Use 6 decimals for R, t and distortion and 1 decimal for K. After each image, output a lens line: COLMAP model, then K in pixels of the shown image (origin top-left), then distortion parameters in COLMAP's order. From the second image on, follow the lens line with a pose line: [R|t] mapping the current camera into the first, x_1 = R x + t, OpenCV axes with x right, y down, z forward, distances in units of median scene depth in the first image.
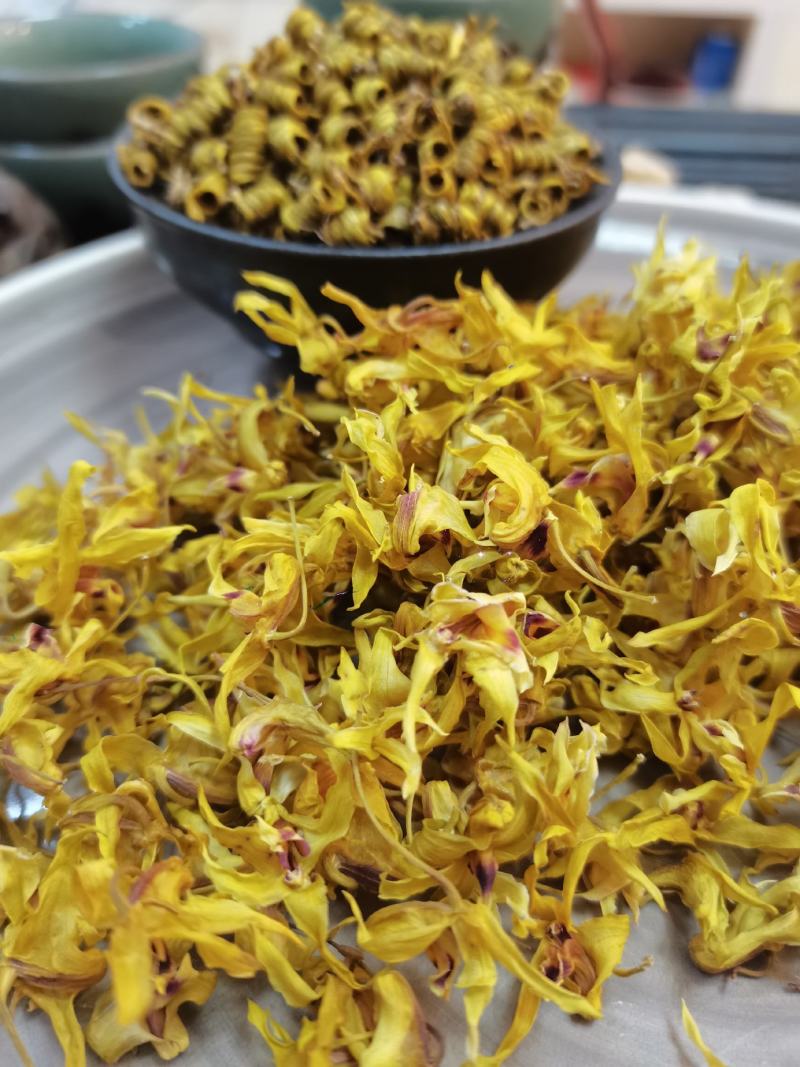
lens RADIAL K [[882.1, 0, 400.0], [0, 882.1, 533.5], [0, 0, 1]] dist [-0.000912, -0.147302]
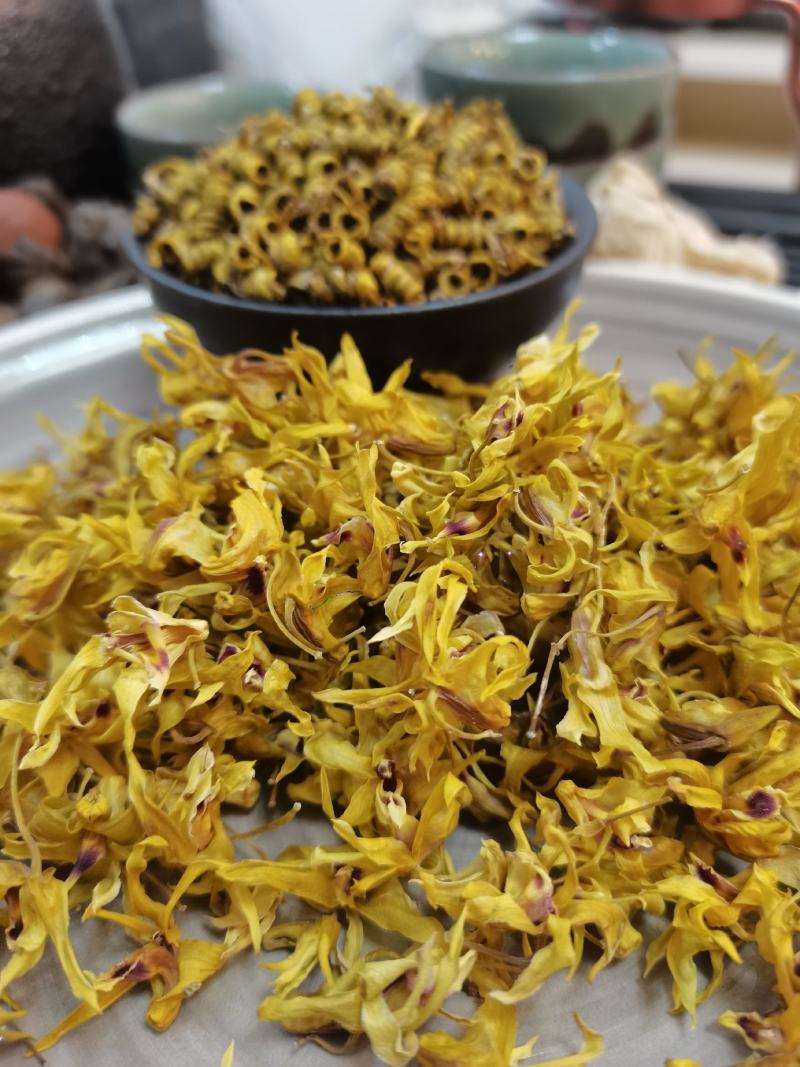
lens RADIAL K [[882.1, 0, 400.0], [0, 882.1, 533.5], [0, 0, 1]] dist [-0.000912, -0.147302]
pose [[0.936549, 0.174108, -0.304240, 0.507189], [-0.192073, 0.980925, -0.029906, -0.039943], [0.293230, 0.086445, 0.952126, 0.019452]]
